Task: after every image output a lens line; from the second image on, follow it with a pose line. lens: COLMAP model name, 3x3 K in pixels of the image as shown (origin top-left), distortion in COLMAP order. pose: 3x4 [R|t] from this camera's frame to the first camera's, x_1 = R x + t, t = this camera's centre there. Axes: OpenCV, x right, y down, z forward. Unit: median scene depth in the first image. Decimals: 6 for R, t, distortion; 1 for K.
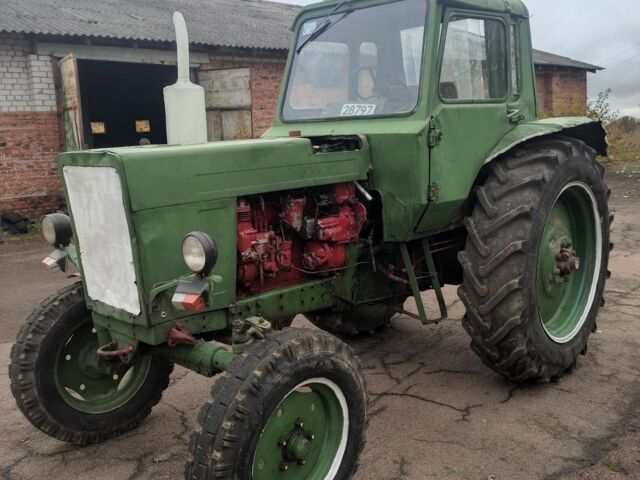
lens RADIAL K [[642.4, 0, 318.1], [0, 642.4, 240.6], [0, 0, 1]] dist [0.046158, 0.002977]
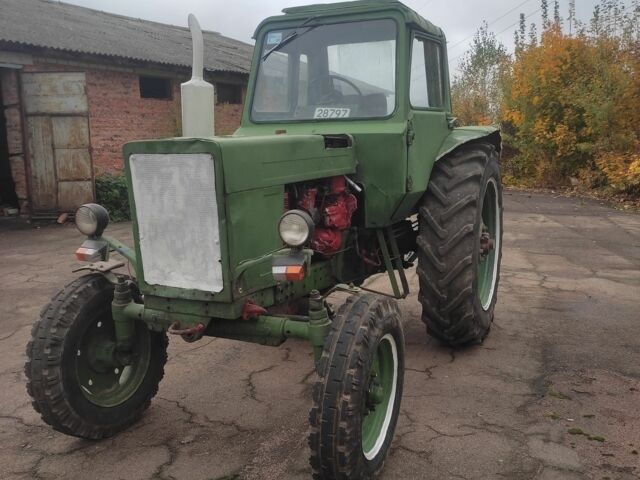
lens RADIAL K [[643.7, 0, 320.9], [0, 643.7, 238.7], [0, 0, 1]] dist [0.045810, 0.000861]
pose [[0.944518, -0.030314, 0.327059, -0.361695], [0.039212, 0.999018, -0.020645, 0.042748], [-0.326112, 0.032325, 0.944778, -0.058703]]
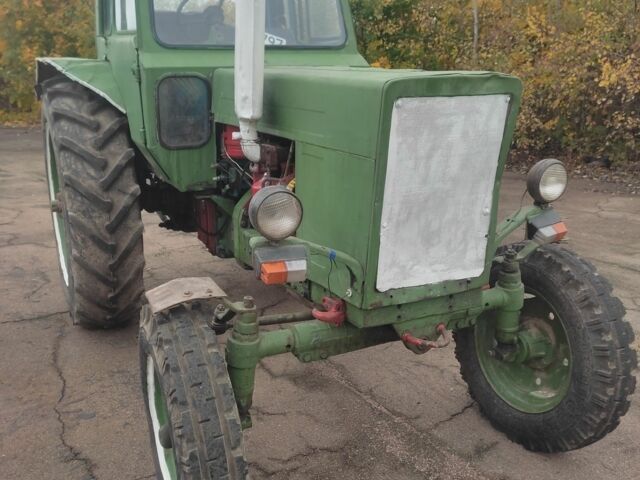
lens RADIAL K [[639.4, 0, 318.0], [0, 639.4, 240.5], [0, 0, 1]] dist [0.051723, -0.005160]
pose [[0.353157, -0.216152, 0.910252, -0.848745], [0.151871, 0.973285, 0.172198, -0.080165], [-0.923155, 0.077428, 0.376549, 0.676222]]
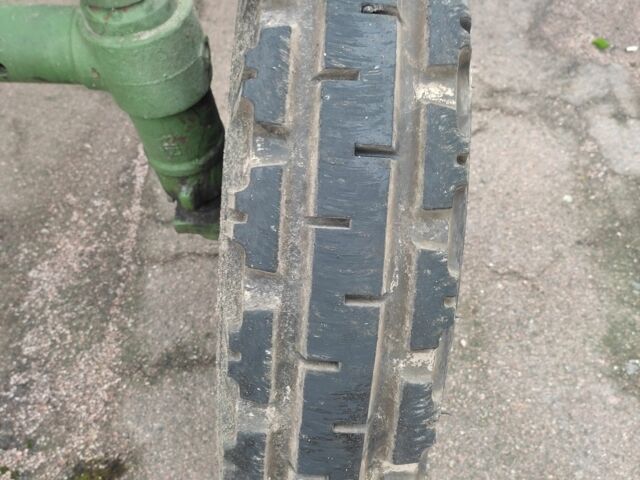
lens RADIAL K [[642.4, 0, 318.1], [0, 642.4, 240.6], [0, 0, 1]] dist [0.046158, 0.002977]
pose [[0.776305, -0.462734, 0.428051, -0.155918], [0.071573, 0.739375, 0.669479, 0.064049], [-0.626281, -0.489083, 0.607100, 0.579176]]
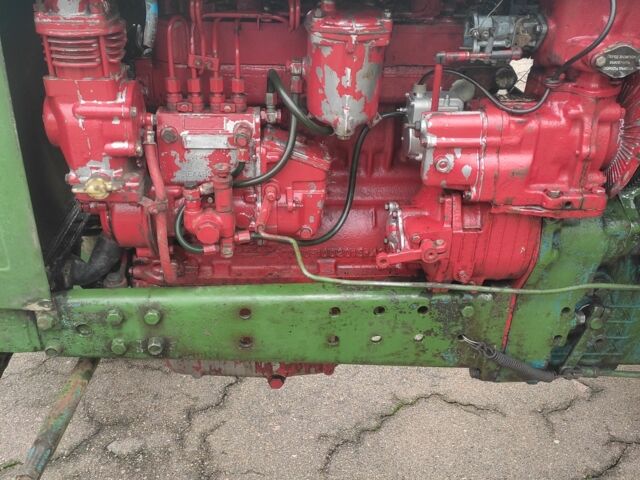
lens RADIAL K [[642.4, 0, 318.1], [0, 642.4, 240.6], [0, 0, 1]] dist [0.046158, 0.002977]
pose [[0.724123, 0.383691, -0.573085, 0.136773], [-0.159387, 0.901563, 0.402219, -0.081734], [0.671000, -0.199914, 0.713998, 0.731168]]
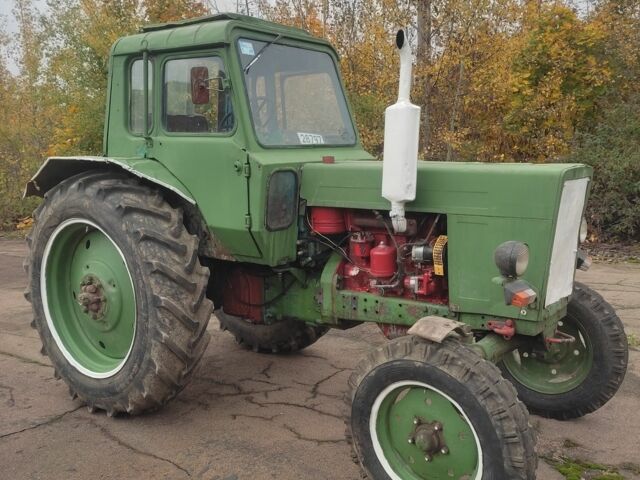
lens RADIAL K [[642.4, 0, 318.1], [0, 642.4, 240.6], [0, 0, 1]] dist [0.046158, 0.002977]
pose [[-0.110097, -0.110002, 0.987815, -1.136643], [0.186220, 0.973974, 0.129215, -0.188451], [-0.976320, 0.198177, -0.086747, 1.215677]]
